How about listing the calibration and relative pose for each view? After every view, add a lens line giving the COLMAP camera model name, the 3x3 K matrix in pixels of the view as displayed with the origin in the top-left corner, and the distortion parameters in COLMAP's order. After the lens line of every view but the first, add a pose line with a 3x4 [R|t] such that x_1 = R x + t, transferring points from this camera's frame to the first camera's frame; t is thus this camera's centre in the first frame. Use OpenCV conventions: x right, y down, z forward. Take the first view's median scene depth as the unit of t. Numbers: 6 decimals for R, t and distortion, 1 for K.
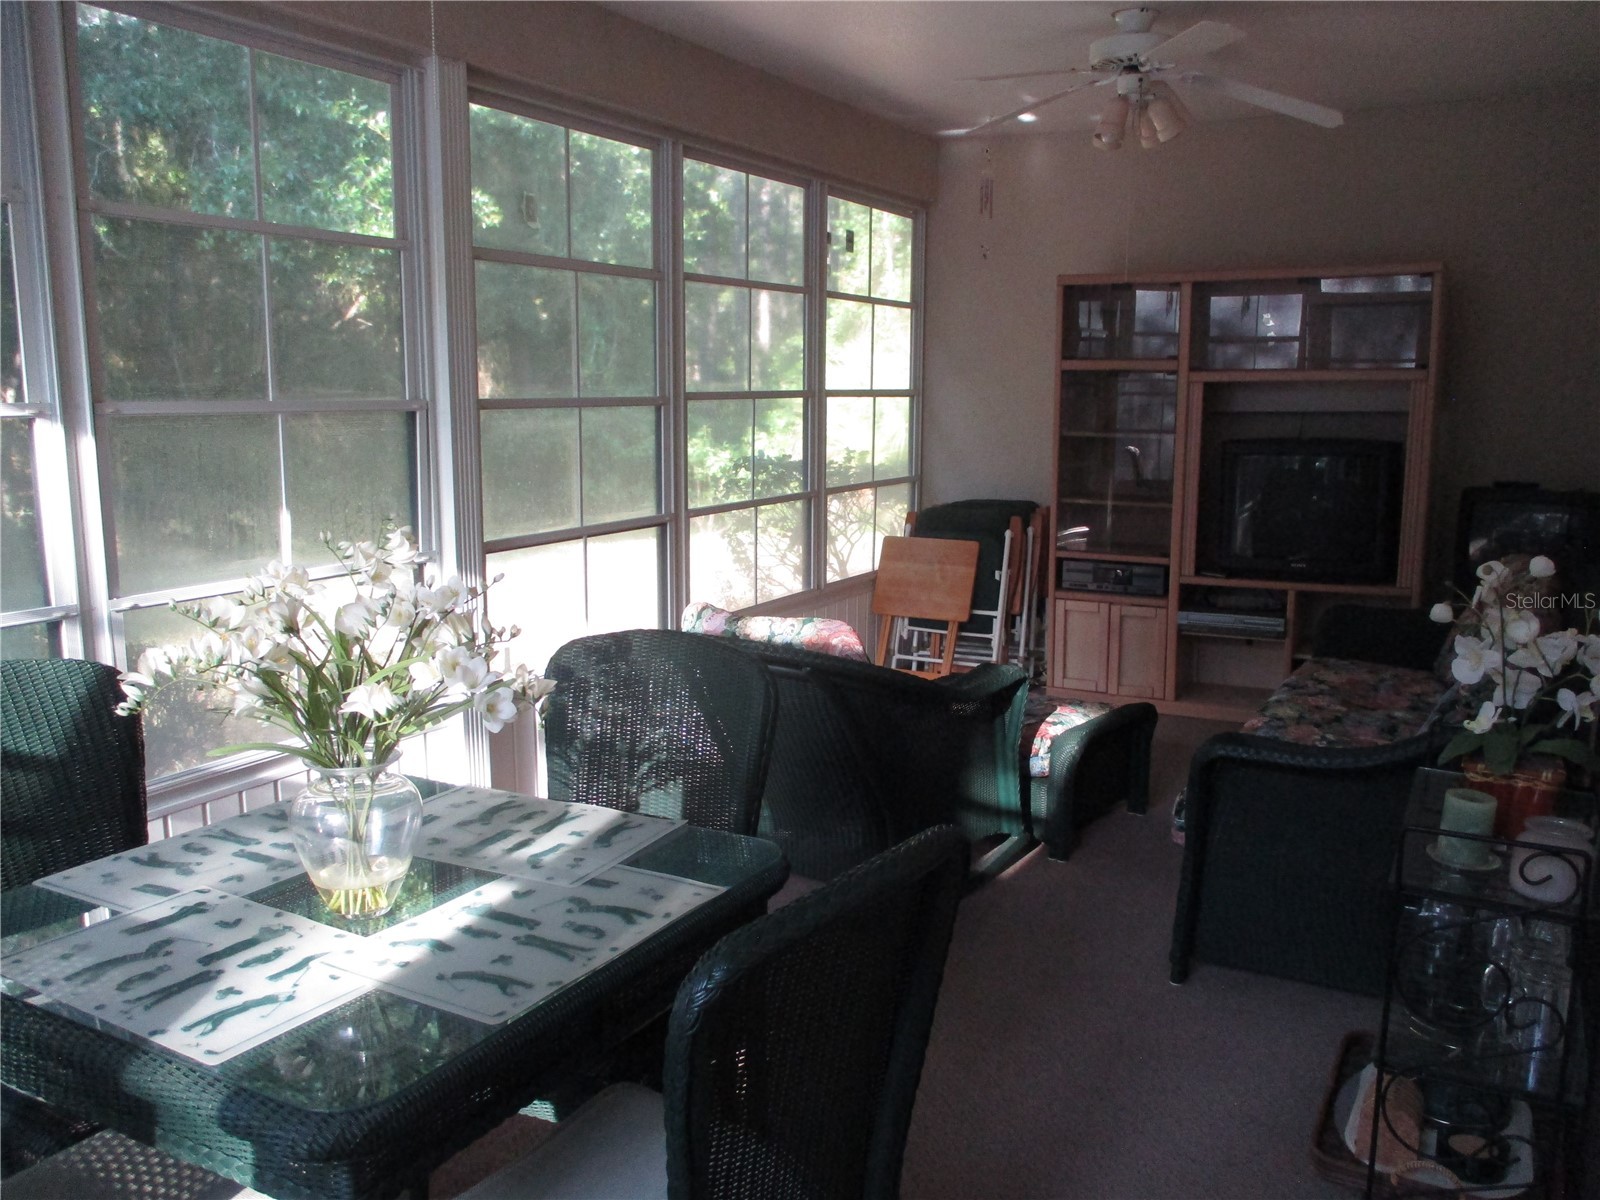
lens RADIAL K [[1345.4, 0, 816.4], [0, 1345.4, 606.1], [0, 0, 1]] dist [-0.012835, 0.000922]
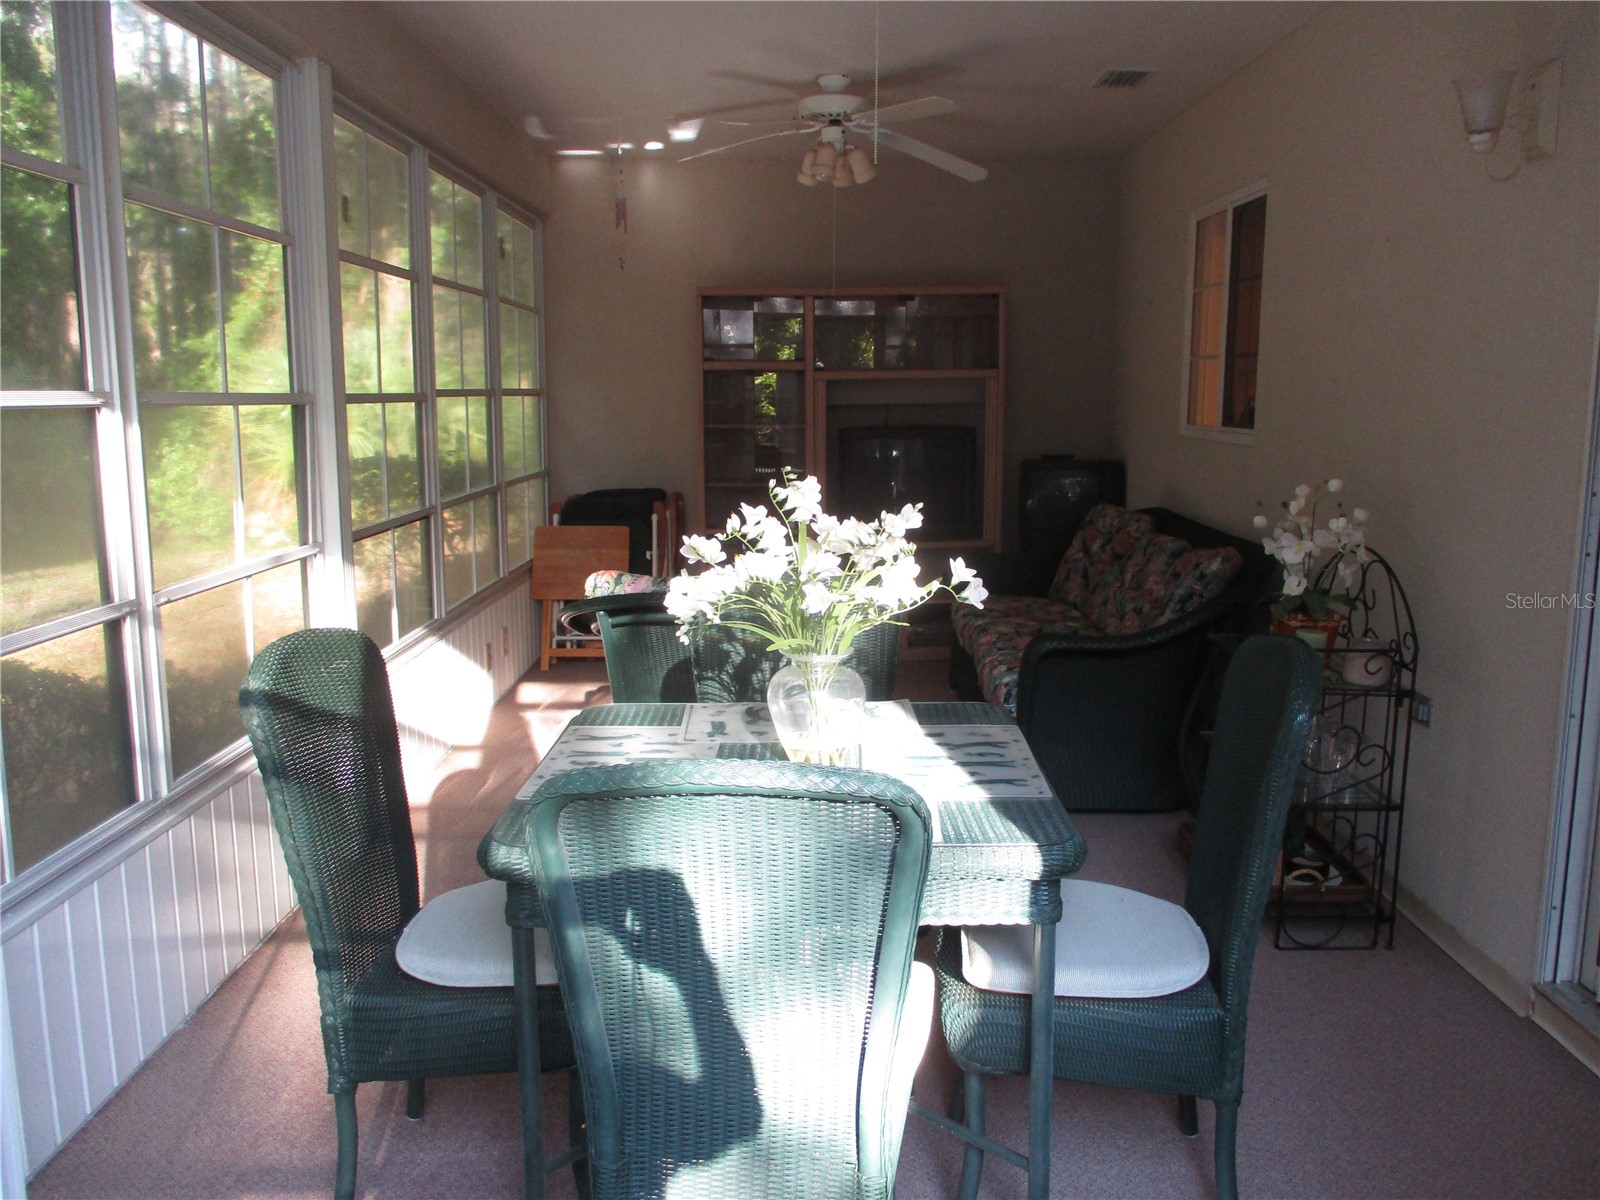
lens RADIAL K [[1345.4, 0, 816.4], [0, 1345.4, 606.1], [0, 0, 1]] dist [-0.012835, 0.000922]
pose [[0.880447, -0.079577, 0.467418, -0.312848], [0.082297, 0.996500, 0.014635, 0.016601], [-0.466947, 0.025582, 0.883915, -0.052248]]
